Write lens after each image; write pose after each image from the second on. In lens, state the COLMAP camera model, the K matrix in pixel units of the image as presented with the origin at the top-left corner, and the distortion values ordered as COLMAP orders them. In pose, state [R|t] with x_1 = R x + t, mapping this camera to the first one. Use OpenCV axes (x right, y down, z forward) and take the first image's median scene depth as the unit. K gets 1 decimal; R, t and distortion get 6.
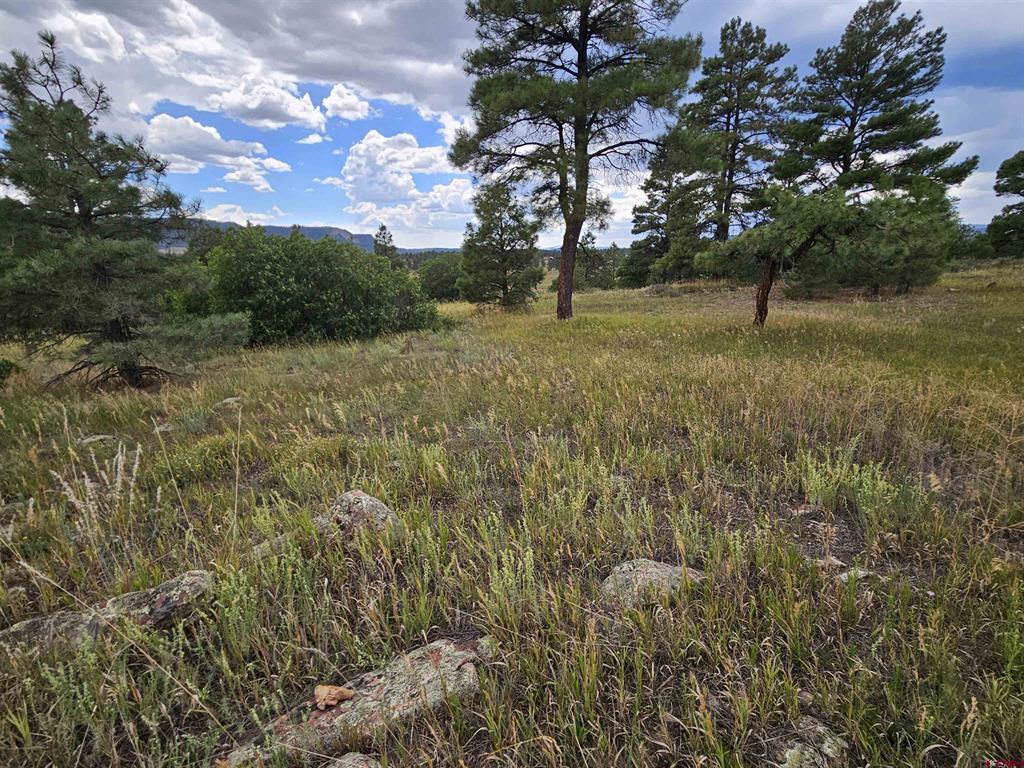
lens RADIAL K [[490.5, 0, 516.5], [0, 490.5, 380.9], [0, 0, 1]] dist [-0.002970, 0.000928]
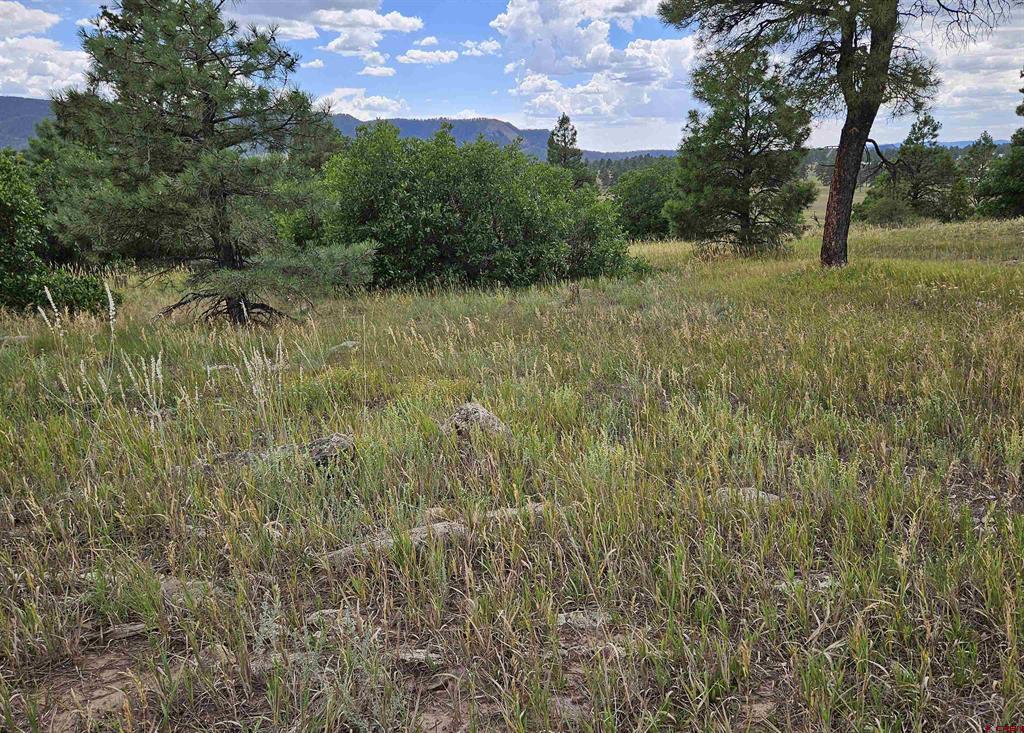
lens RADIAL K [[860.1, 0, 511.2], [0, 860.1, 393.6], [0, 0, 1]] dist [0.037297, -0.002985]
pose [[0.948953, 0.071692, -0.307161, 0.053601], [-0.067920, 0.997426, 0.022969, 0.029194], [0.308017, -0.000934, 0.951380, -0.128768]]
